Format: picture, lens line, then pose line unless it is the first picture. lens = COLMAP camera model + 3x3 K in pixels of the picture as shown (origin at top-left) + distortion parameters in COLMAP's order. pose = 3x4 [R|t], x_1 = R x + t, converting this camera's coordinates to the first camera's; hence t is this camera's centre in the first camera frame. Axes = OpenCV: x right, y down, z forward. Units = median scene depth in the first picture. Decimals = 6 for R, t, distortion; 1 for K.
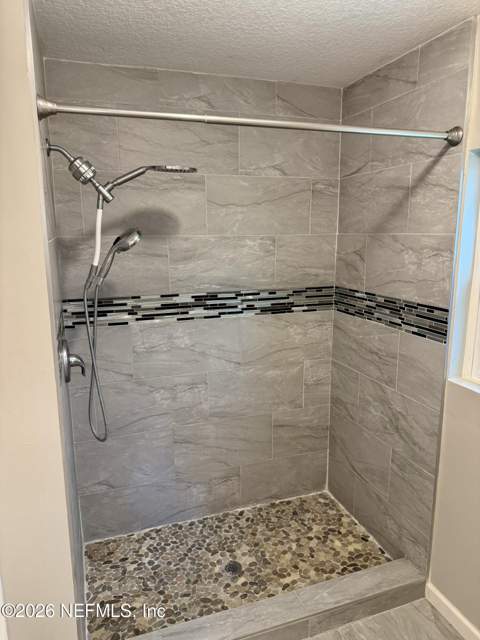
lens RADIAL K [[446.9, 0, 240.0], [0, 446.9, 320.0], [0, 0, 1]] dist [0.073006, -0.094571]
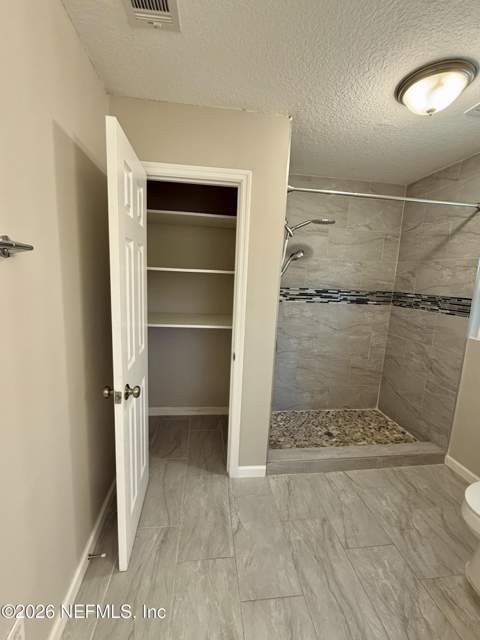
lens RADIAL K [[275.3, 0, 240.0], [0, 275.3, 320.0], [0, 0, 1]] dist [0.001484, 0.000110]
pose [[0.979405, 0.079754, -0.185486, -0.191420], [-0.088696, 0.995239, -0.040408, 0.147867], [0.181380, 0.056028, 0.981816, -0.205648]]
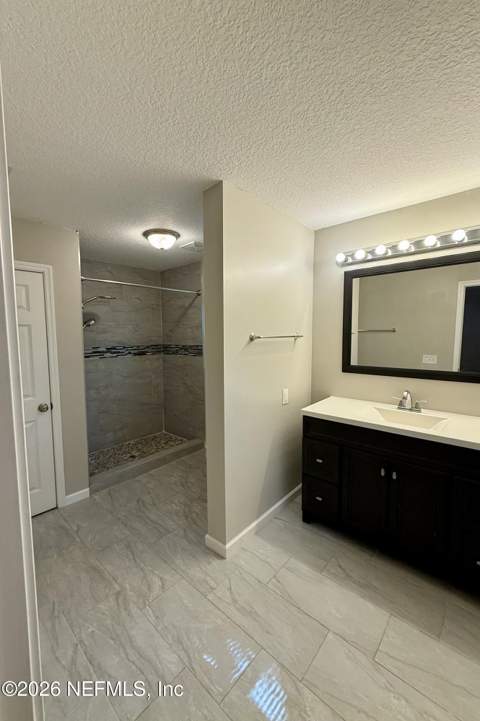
lens RADIAL K [[292.9, 0, 222.6], [0, 292.9, 358.7], [0, 0, 1]] dist [-0.000074, -0.000002]
pose [[0.881611, -0.042271, 0.470079, -0.291073], [0.099365, 0.990282, -0.097305, 0.215792], [-0.461398, 0.132495, 0.877244, -0.649694]]
